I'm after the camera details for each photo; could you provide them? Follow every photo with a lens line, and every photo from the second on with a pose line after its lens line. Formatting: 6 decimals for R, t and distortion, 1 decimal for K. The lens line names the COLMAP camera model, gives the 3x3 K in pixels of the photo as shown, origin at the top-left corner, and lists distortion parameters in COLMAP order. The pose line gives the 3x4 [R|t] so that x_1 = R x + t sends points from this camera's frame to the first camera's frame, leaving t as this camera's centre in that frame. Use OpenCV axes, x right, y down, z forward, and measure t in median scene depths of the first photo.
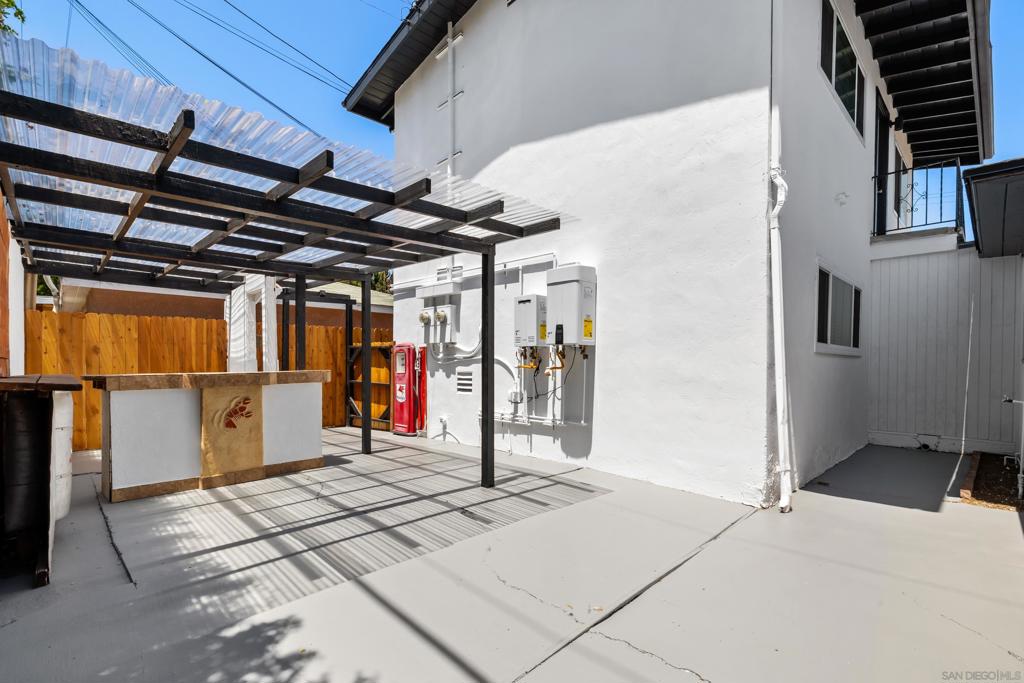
lens RADIAL K [[469.8, 0, 511.6], [0, 469.8, 357.0], [0, 0, 1]] dist [0.000392, 0.000067]
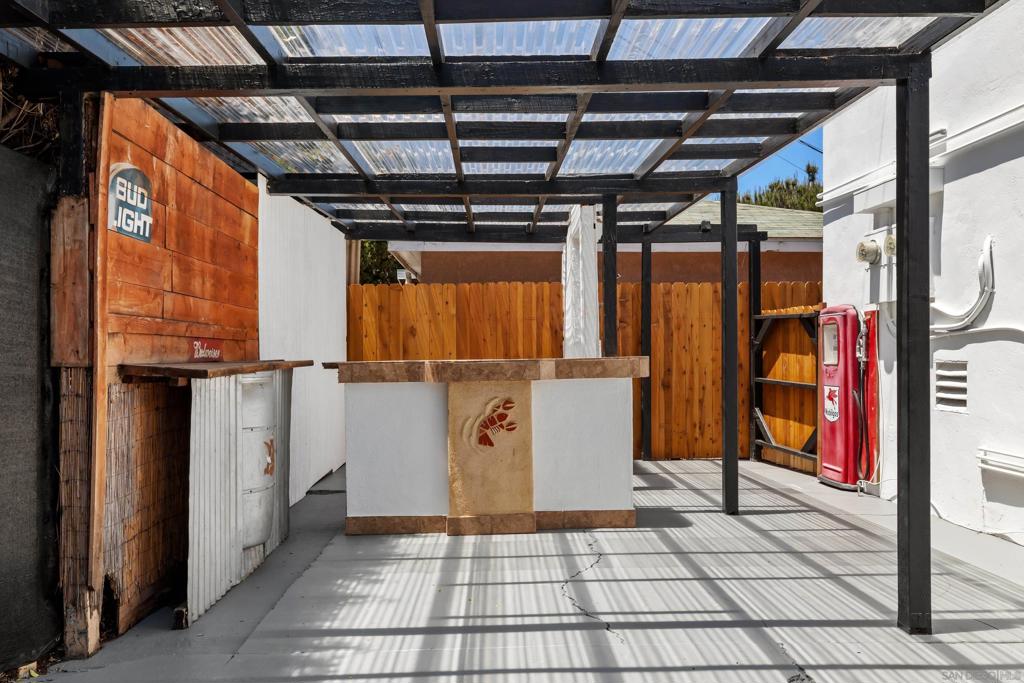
lens RADIAL K [[797.0, 0, 512.0], [0, 797.0, 341.5], [0, 0, 1]] dist [0.000576, 0.002478]
pose [[0.733822, -0.014250, -0.679192, 0.161718], [0.014656, 0.999879, -0.005144, 0.014719], [0.679183, -0.006179, 0.733943, 0.217771]]
